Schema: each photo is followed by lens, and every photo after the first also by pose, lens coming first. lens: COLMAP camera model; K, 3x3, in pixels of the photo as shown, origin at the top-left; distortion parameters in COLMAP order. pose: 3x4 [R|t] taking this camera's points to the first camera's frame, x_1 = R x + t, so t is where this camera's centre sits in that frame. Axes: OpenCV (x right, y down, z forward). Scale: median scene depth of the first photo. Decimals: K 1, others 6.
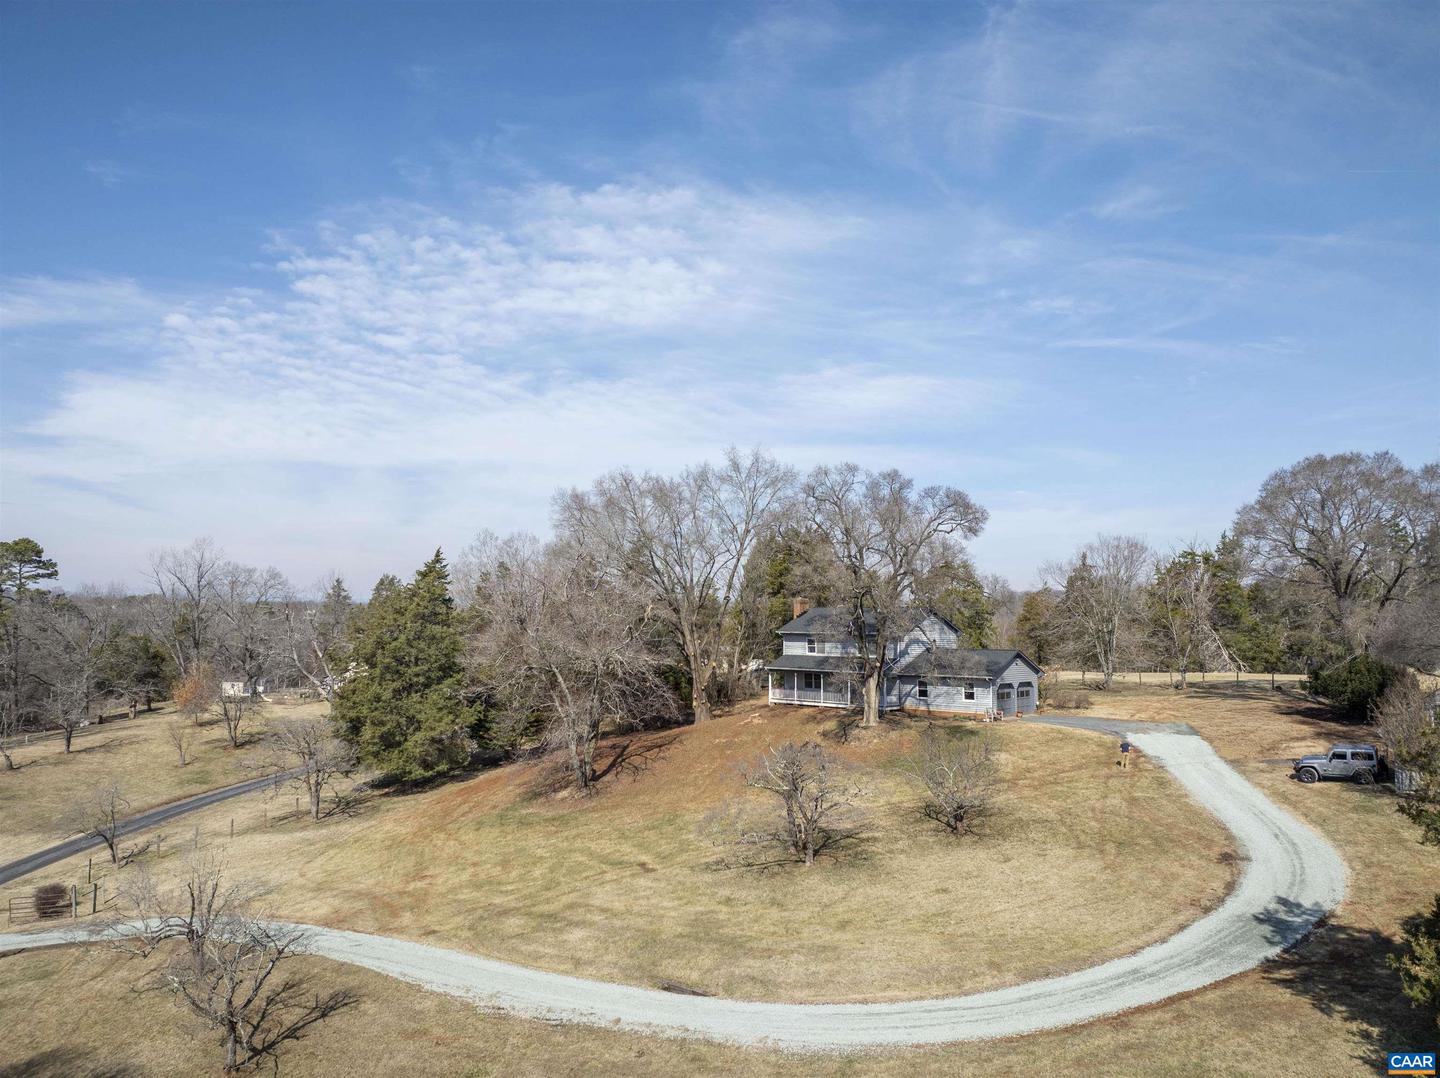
lens RADIAL K [[979.6, 0, 729.3], [0, 979.6, 535.1], [0, 0, 1]] dist [-0.032301, -0.001192]
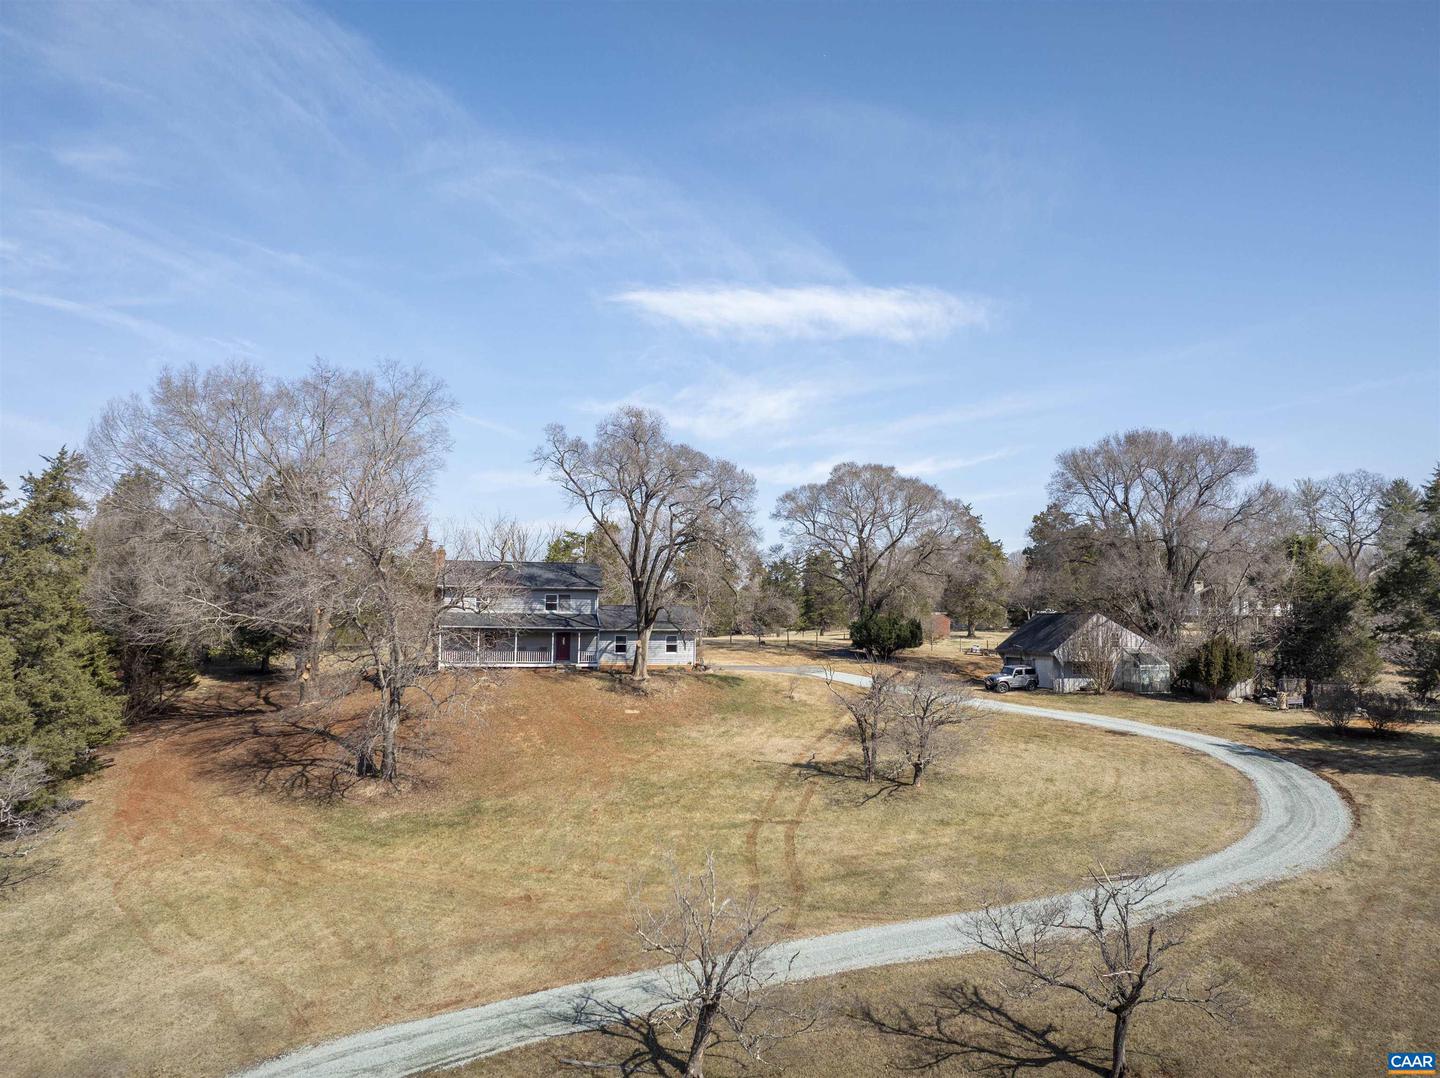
lens RADIAL K [[993.4, 0, 720.0], [0, 993.4, 539.0], [0, 0, 1]] dist [-0.032182, -0.003219]
pose [[0.588318, 0.066672, 0.805876, -0.751500], [-0.080919, 0.996447, -0.023365, 0.088024], [-0.804570, -0.051465, 0.591623, 0.436818]]
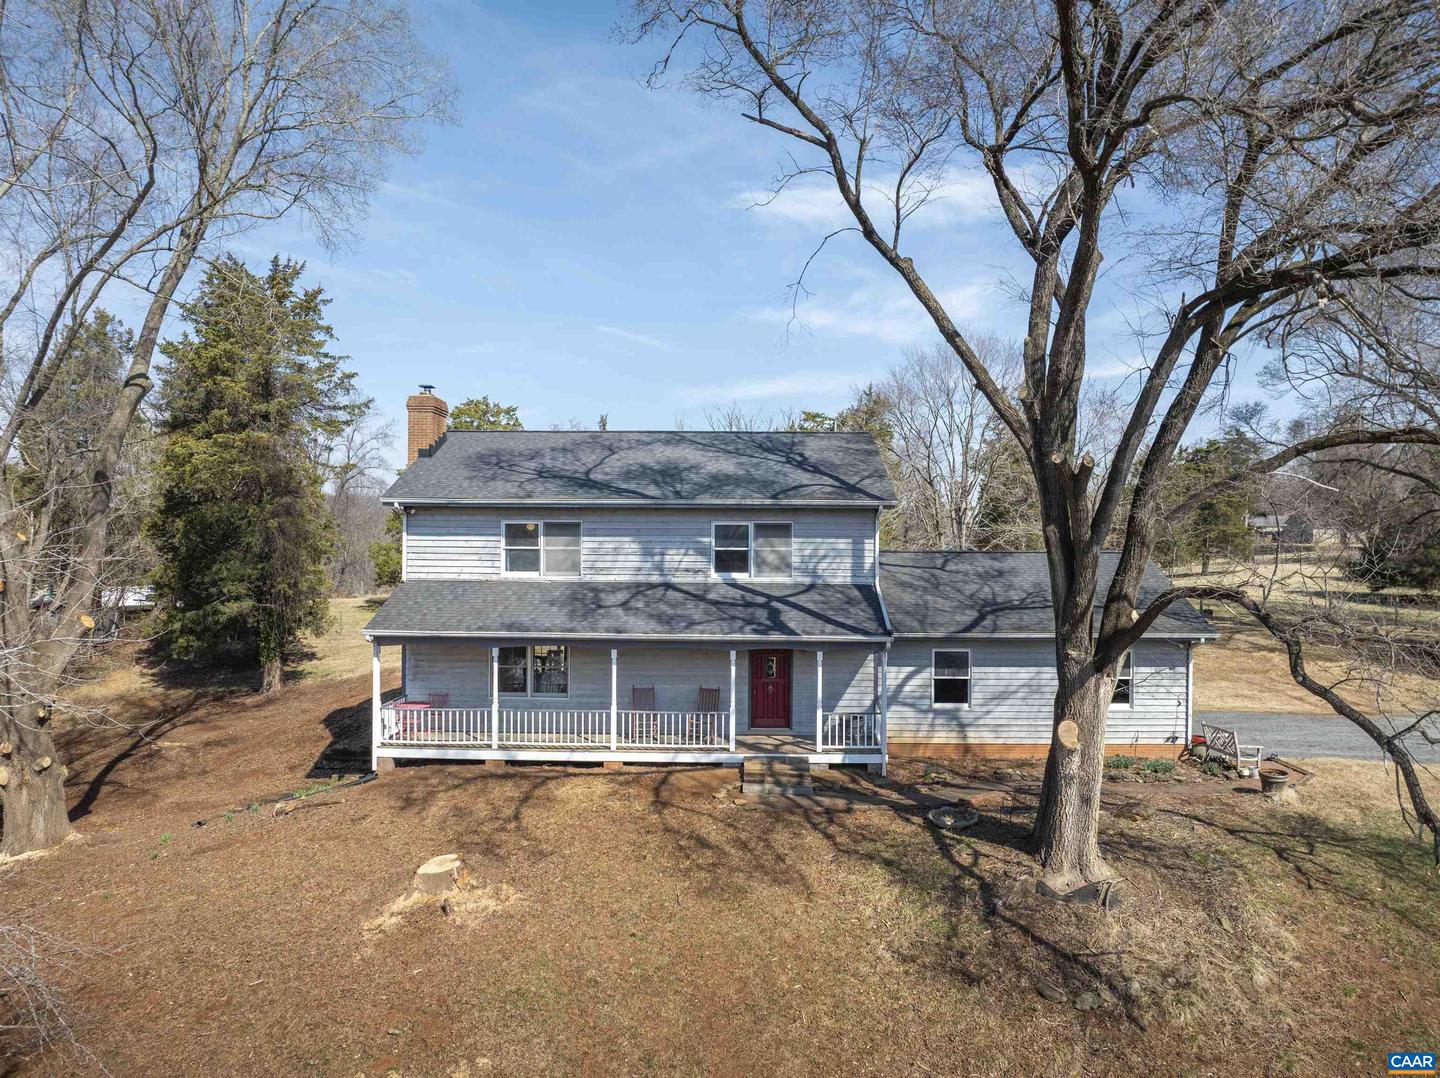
lens RADIAL K [[1007.1, 0, 714.2], [0, 1007.1, 541.4], [0, 0, 1]] dist [-0.040063, 0.002191]
pose [[0.764373, -0.003777, 0.644763, -0.093945], [-0.060174, 0.995201, 0.077167, 0.123571], [-0.641960, -0.097783, 0.760477, 1.073024]]
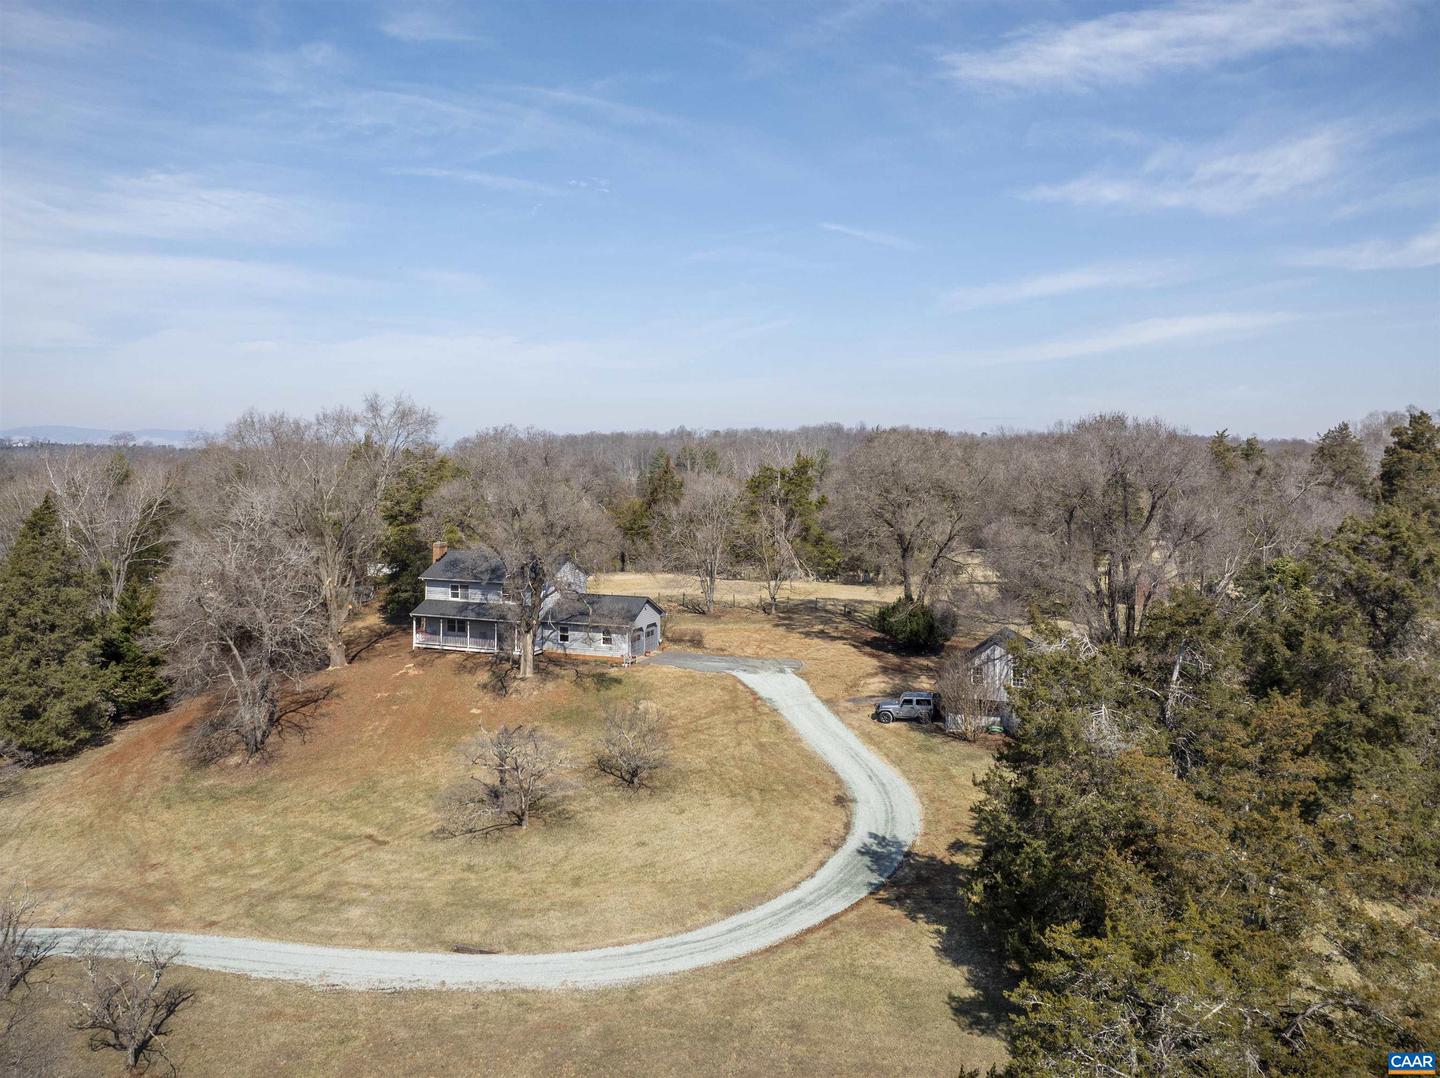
lens RADIAL K [[1123.3, 0, 590.8], [0, 1123.3, 455.4], [0, 0, 1]] dist [-0.033797, -0.000489]
pose [[0.949405, 0.001936, 0.314047, -0.223508], [-0.027888, 0.996550, 0.078165, -0.187482], [-0.312813, -0.082969, 0.946184, -0.240920]]
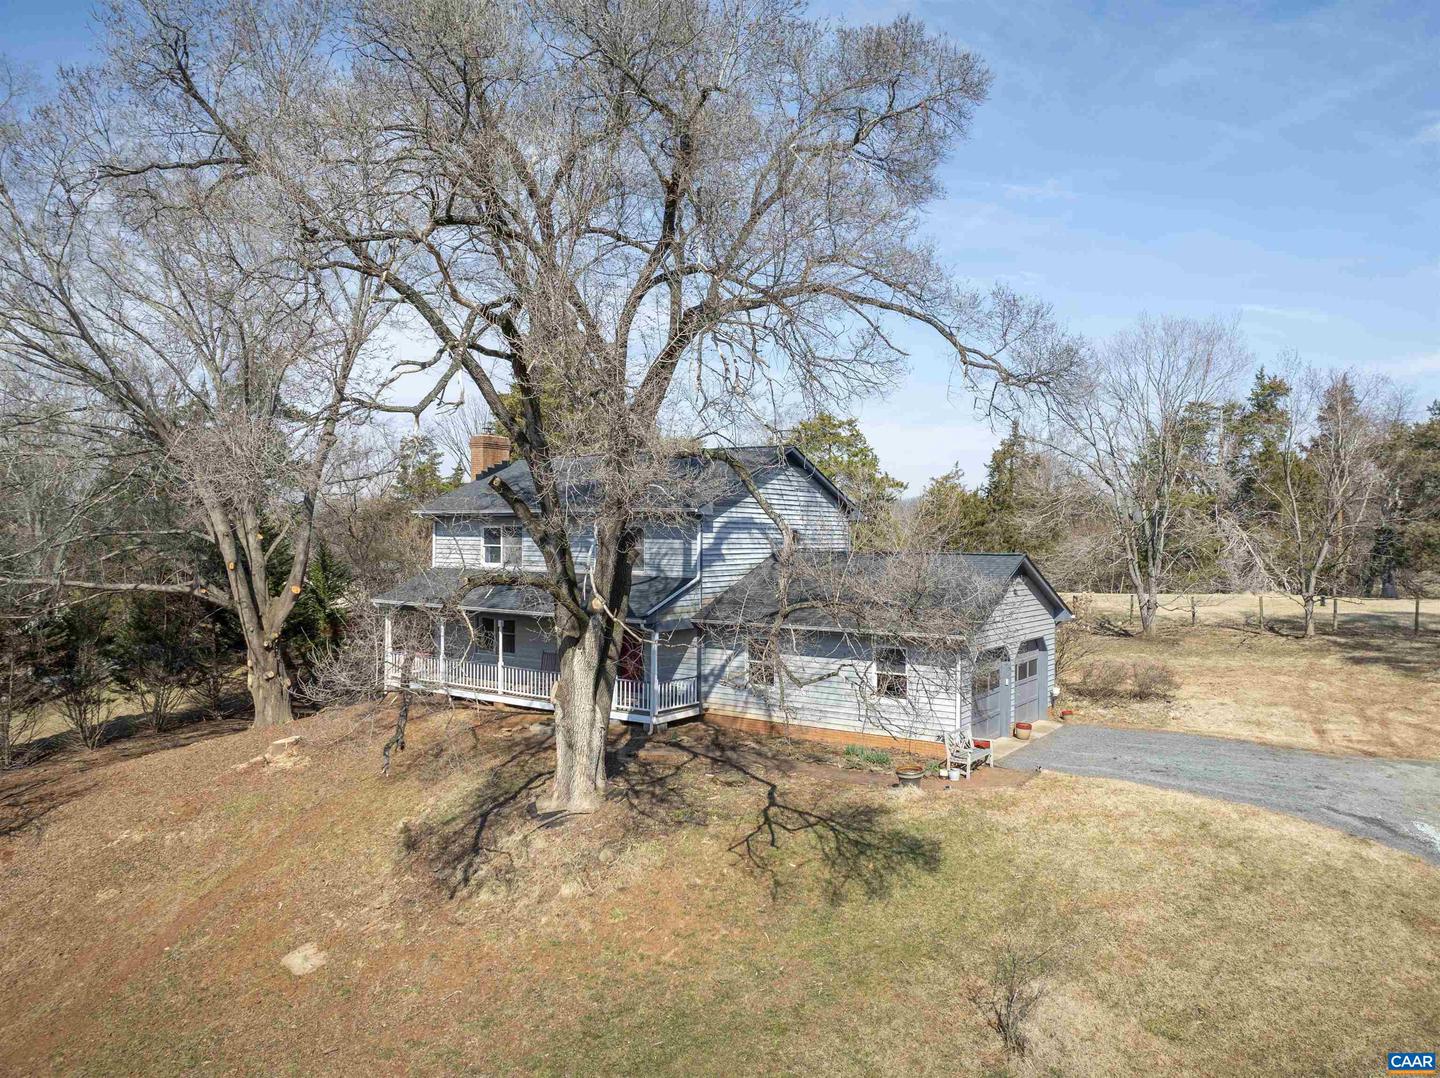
lens RADIAL K [[998.7, 0, 717.6], [0, 998.7, 537.2], [0, 0, 1]] dist [-0.036080, 0.003077]
pose [[0.992712, 0.000841, 0.120509, 0.183484], [-0.012243, 0.995505, 0.093910, 0.102648], [-0.119889, -0.094701, 0.988260, 0.855646]]
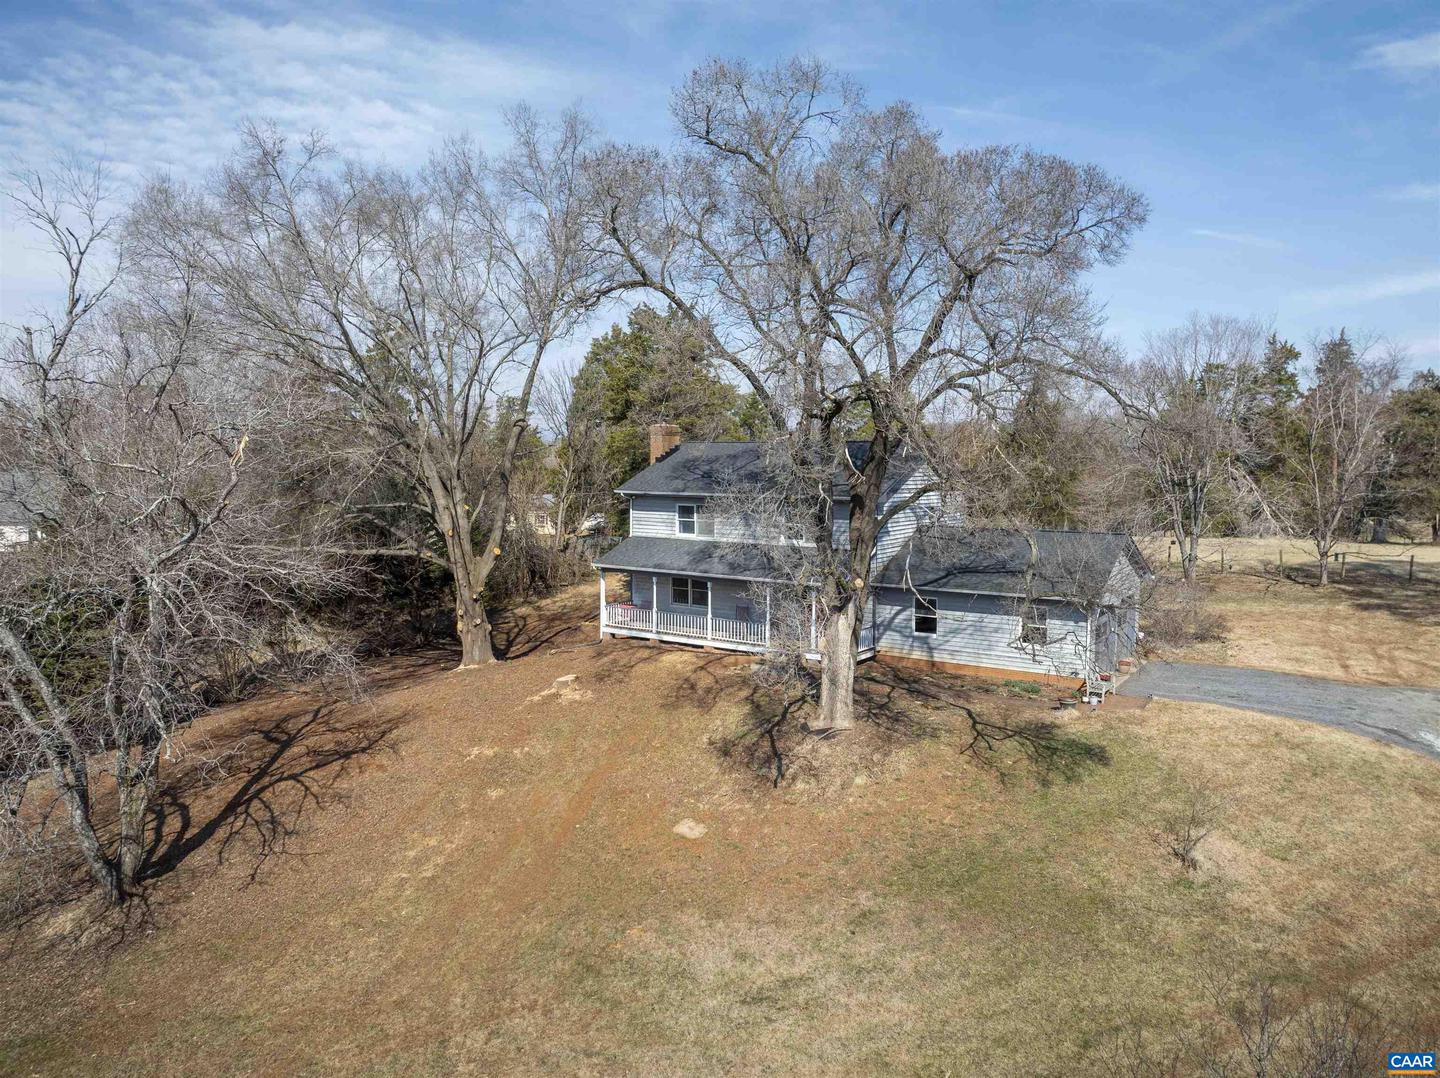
lens RADIAL K [[993.4, 0, 720.0], [0, 993.4, 539.0], [0, 0, 1]] dist [-0.032182, -0.003219]
pose [[0.990300, -0.011716, 0.138453, 0.045400], [-0.012122, 0.985356, 0.170081, 0.054083], [-0.138418, -0.170109, 0.975655, 0.736597]]
